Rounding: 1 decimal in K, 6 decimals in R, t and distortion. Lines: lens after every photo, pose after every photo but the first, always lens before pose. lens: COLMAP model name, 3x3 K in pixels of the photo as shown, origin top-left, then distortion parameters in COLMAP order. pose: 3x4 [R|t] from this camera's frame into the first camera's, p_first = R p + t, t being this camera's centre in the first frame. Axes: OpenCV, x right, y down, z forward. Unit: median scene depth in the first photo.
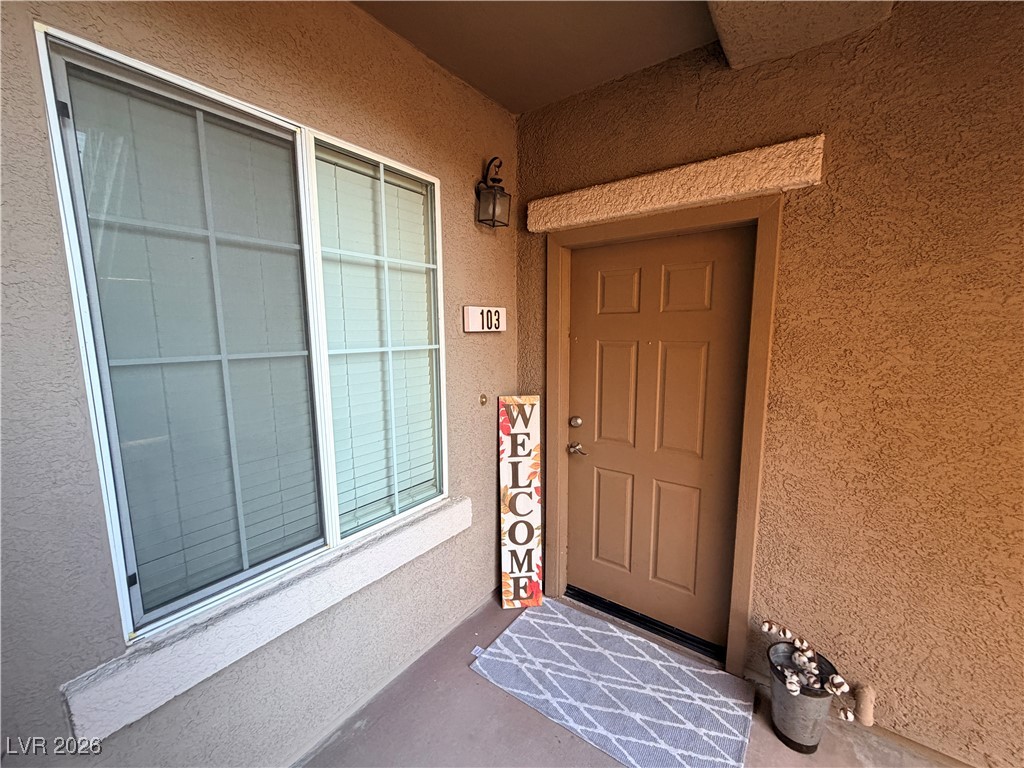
lens RADIAL K [[408.2, 0, 509.5], [0, 408.2, 384.8], [0, 0, 1]] dist [0.000192, 0.000206]
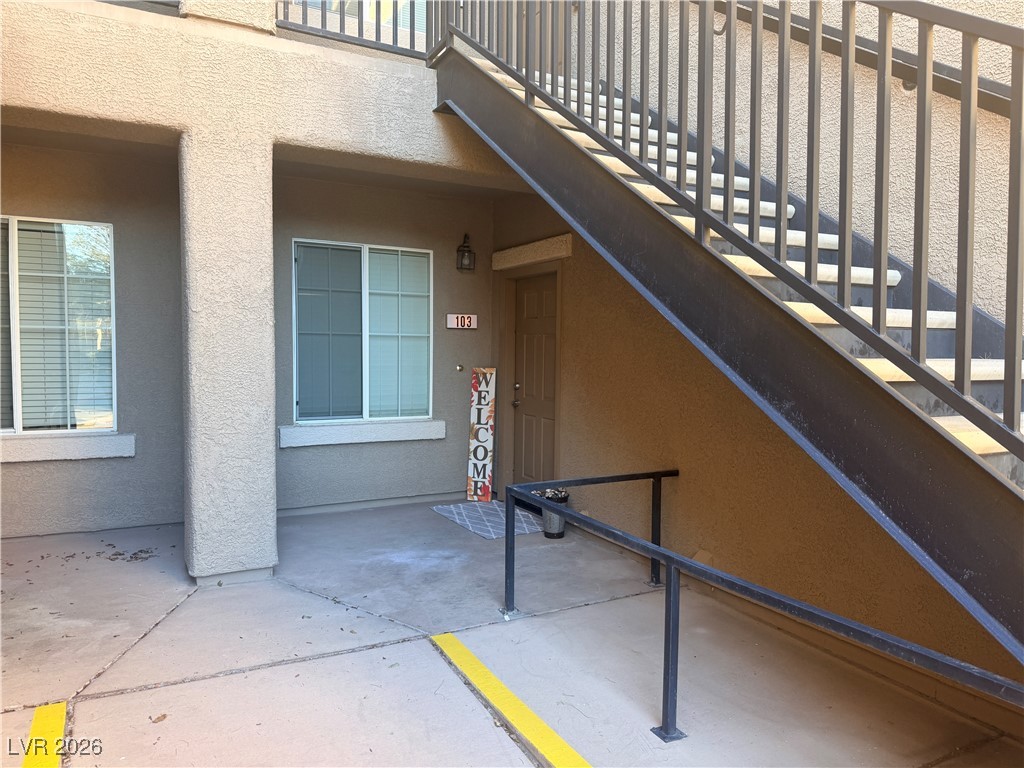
lens RADIAL K [[713.9, 0, 513.5], [0, 713.9, 388.5], [0, 0, 1]] dist [0.168238, -0.317184]
pose [[0.900441, 0.043405, -0.432808, 1.442742], [-0.077265, 0.995146, -0.060945, 0.288532], [0.428061, 0.088318, 0.899424, -1.600573]]
